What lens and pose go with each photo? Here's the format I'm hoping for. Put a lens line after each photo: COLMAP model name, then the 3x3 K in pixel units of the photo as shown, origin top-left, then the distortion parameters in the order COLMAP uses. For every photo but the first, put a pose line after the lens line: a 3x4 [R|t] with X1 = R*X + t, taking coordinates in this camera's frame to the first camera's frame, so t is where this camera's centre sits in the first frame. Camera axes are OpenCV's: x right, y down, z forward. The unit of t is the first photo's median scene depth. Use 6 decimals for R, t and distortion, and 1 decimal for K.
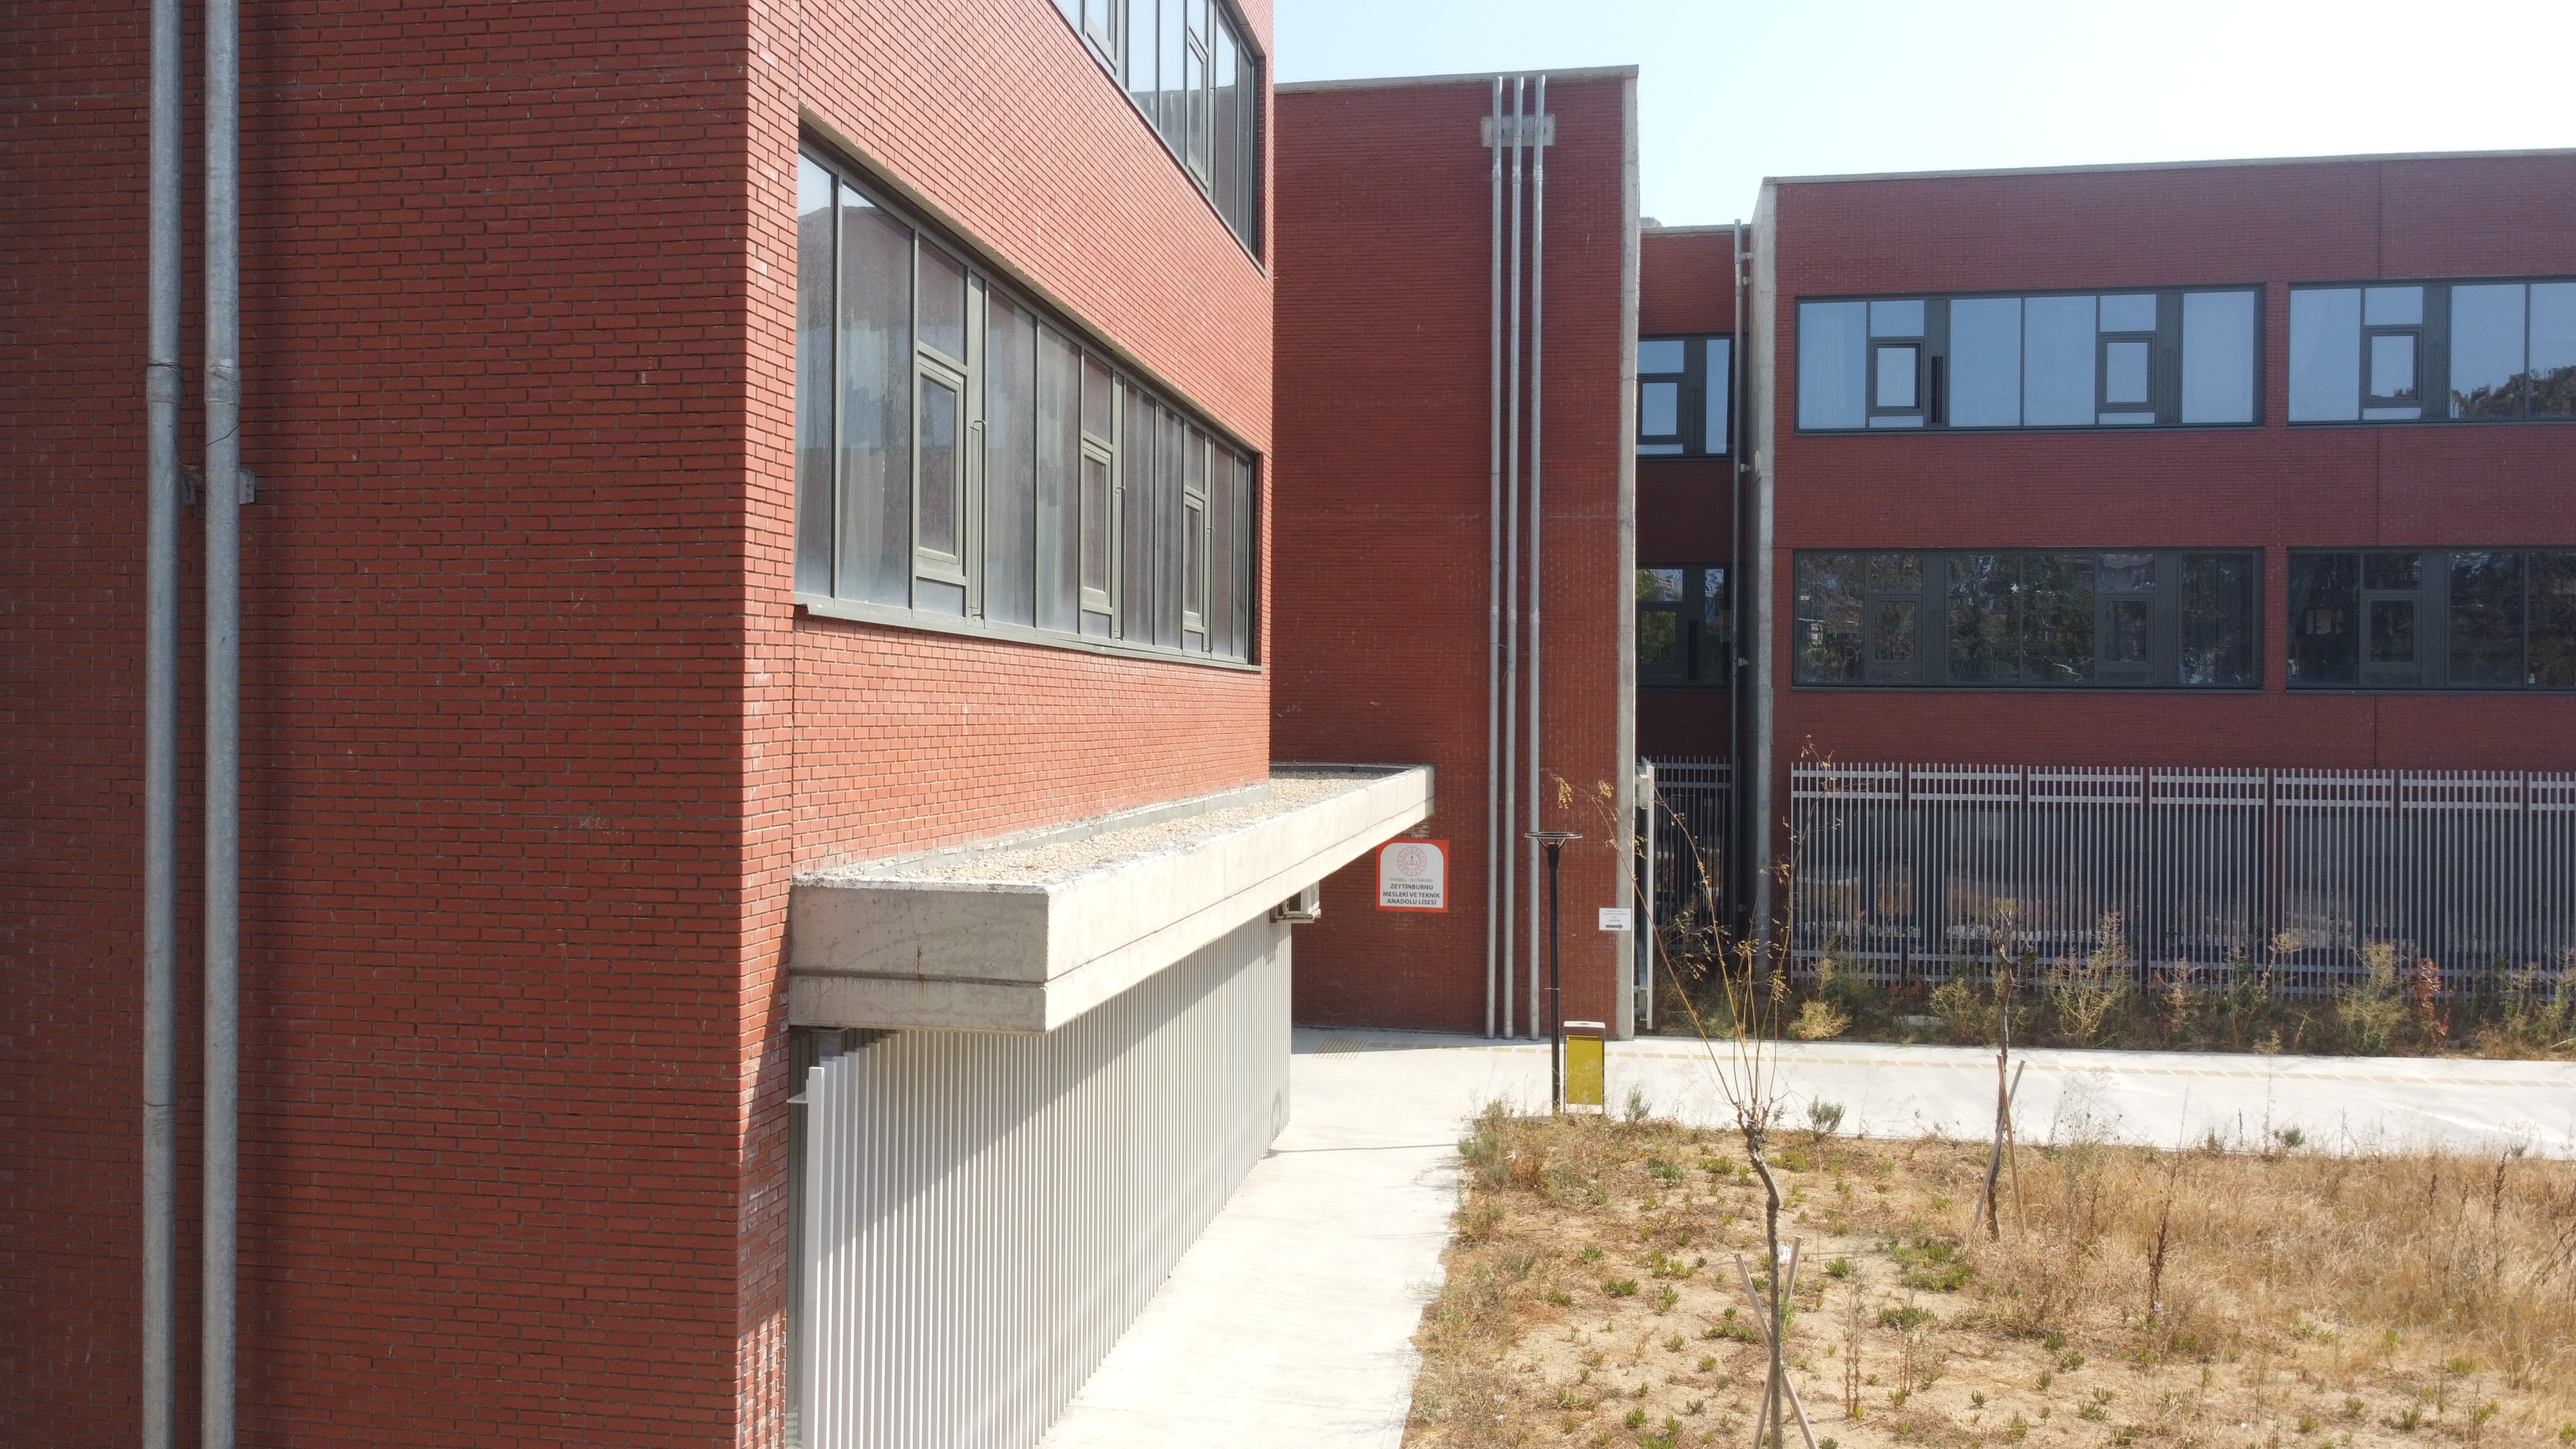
lens RADIAL K [[2009.2, 0, 1288.0], [0, 2009.2, 724.5], [0, 0, 1]] dist [0.000048, -0.016132]
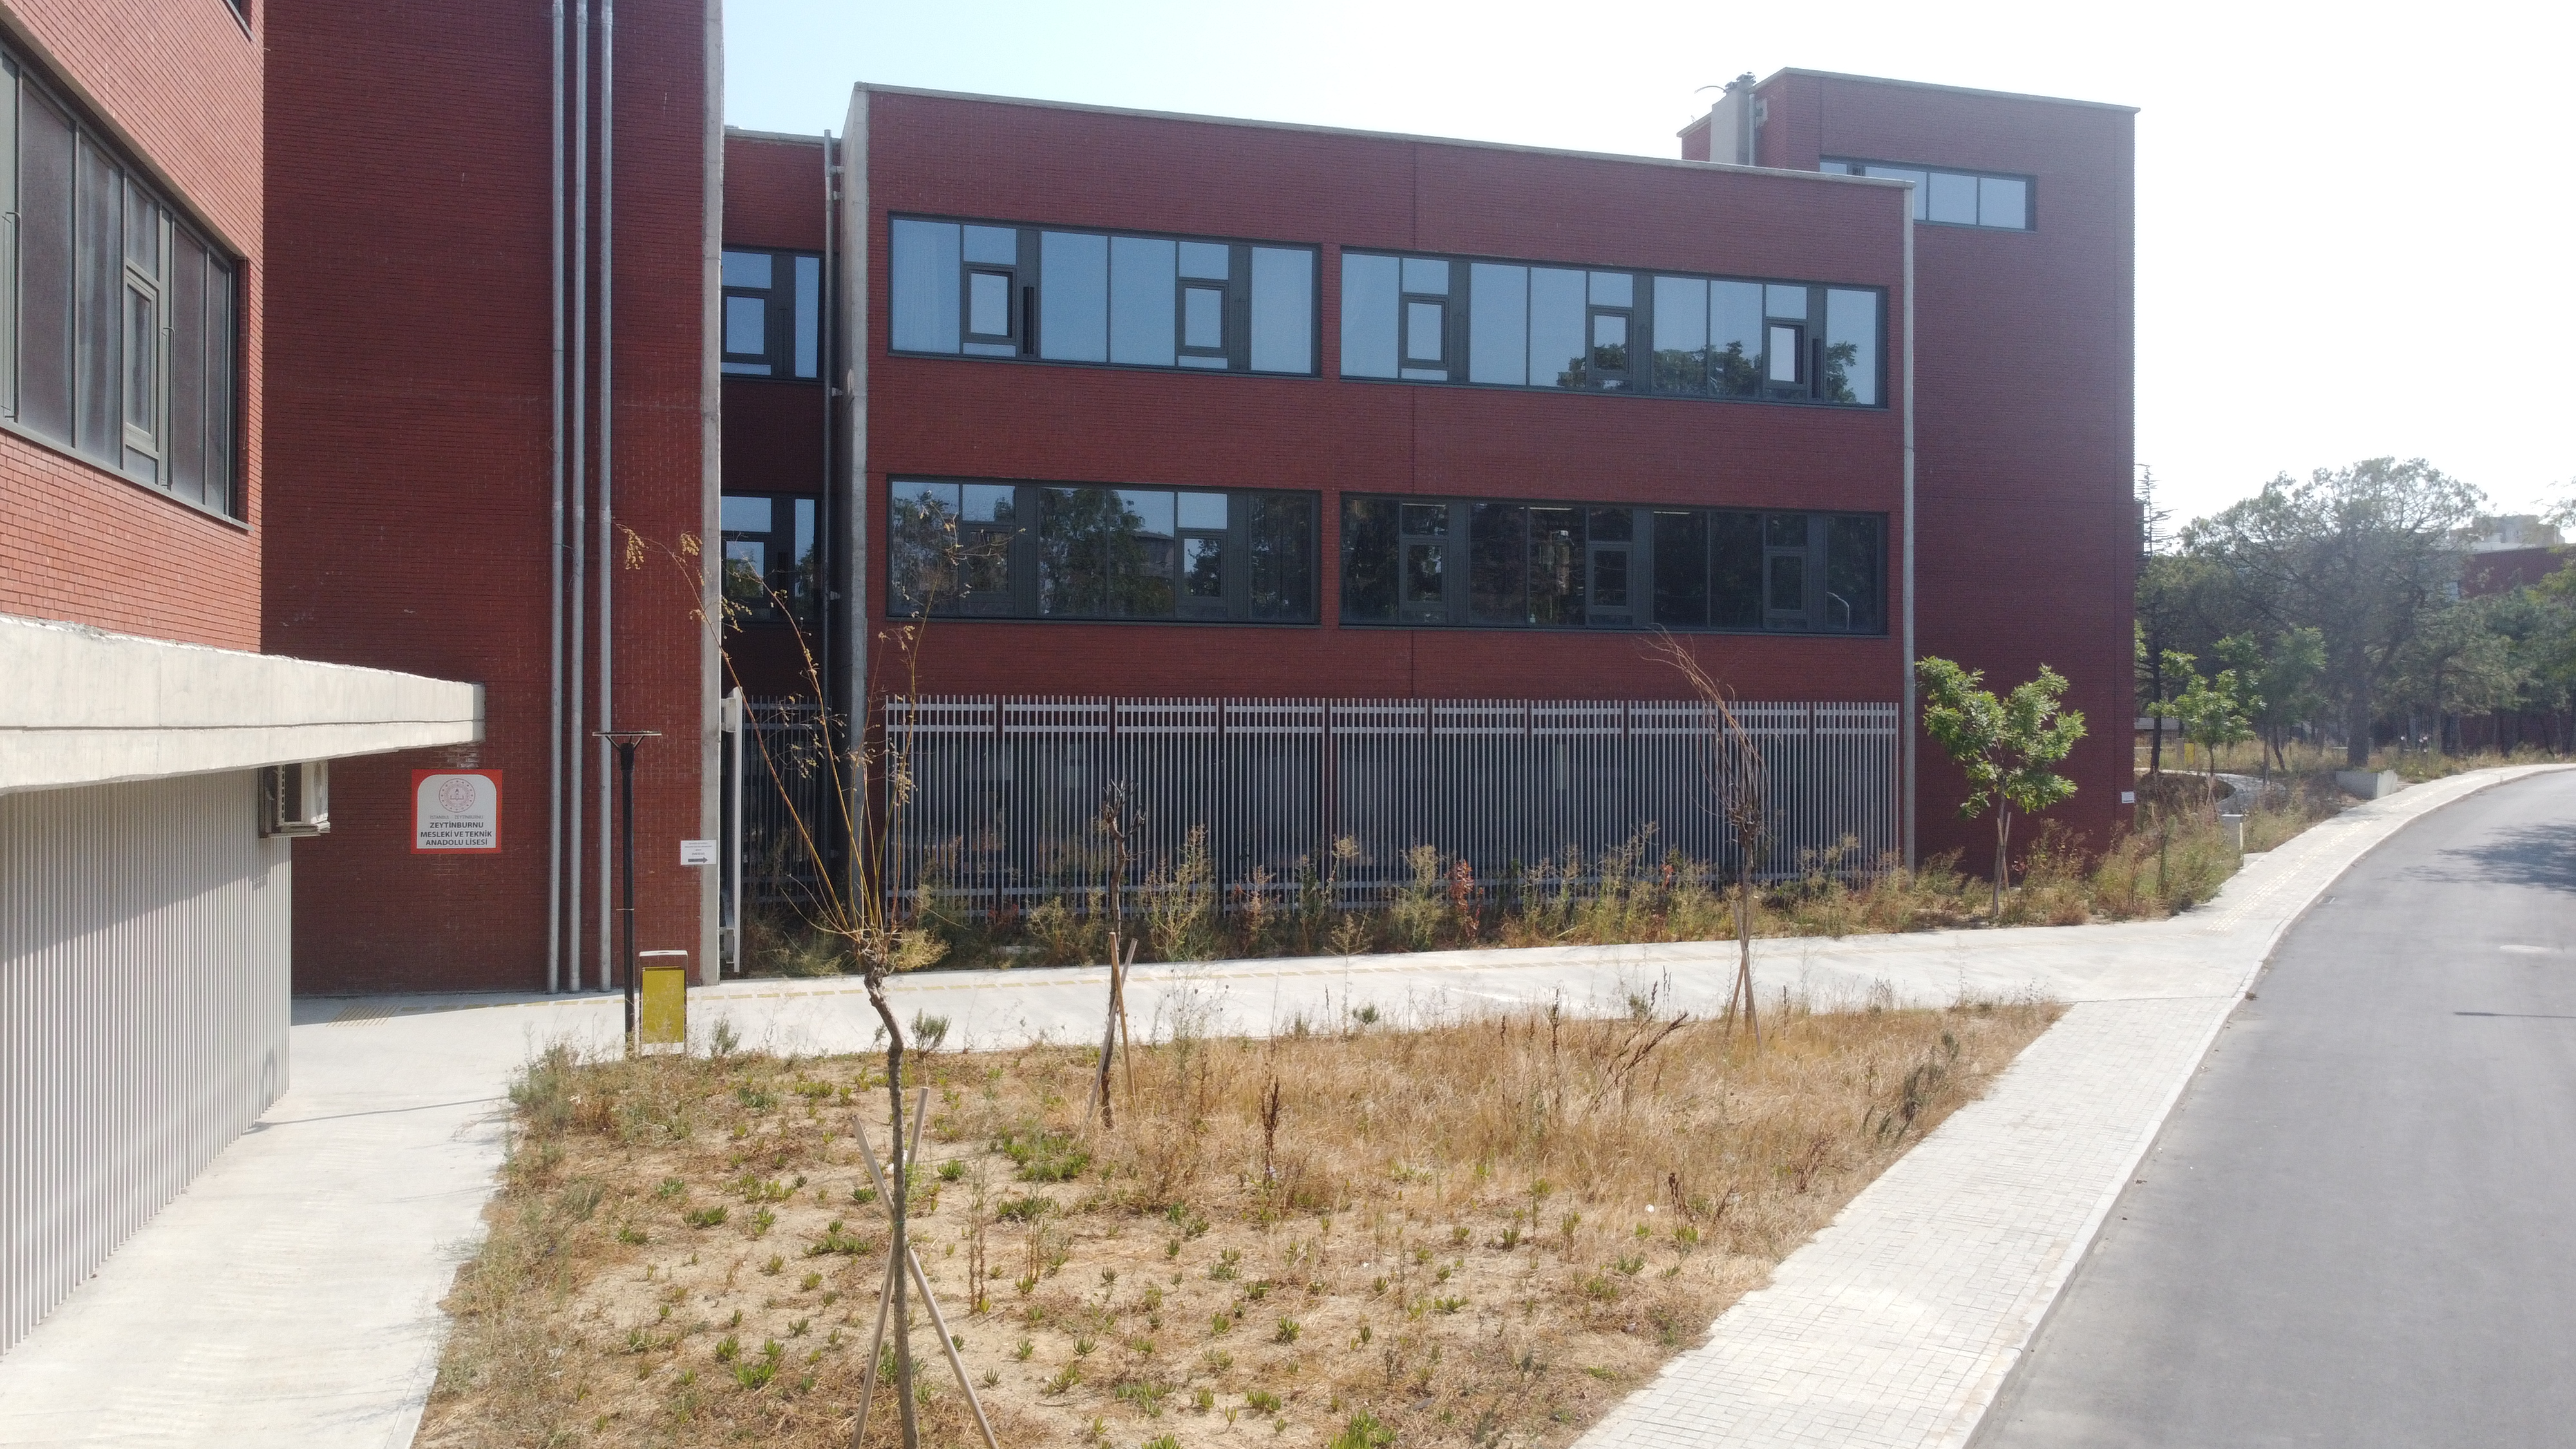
lens RADIAL K [[1901.8, 0, 1288.0], [0, 1901.8, 724.5], [0, 0, 1]] dist [0.009572, 0.003080]
pose [[0.894445, 0.001520, 0.447176, 0.018226], [0.008110, 0.999775, -0.019620, 0.071310], [-0.447105, 0.021176, 0.894231, 0.124029]]
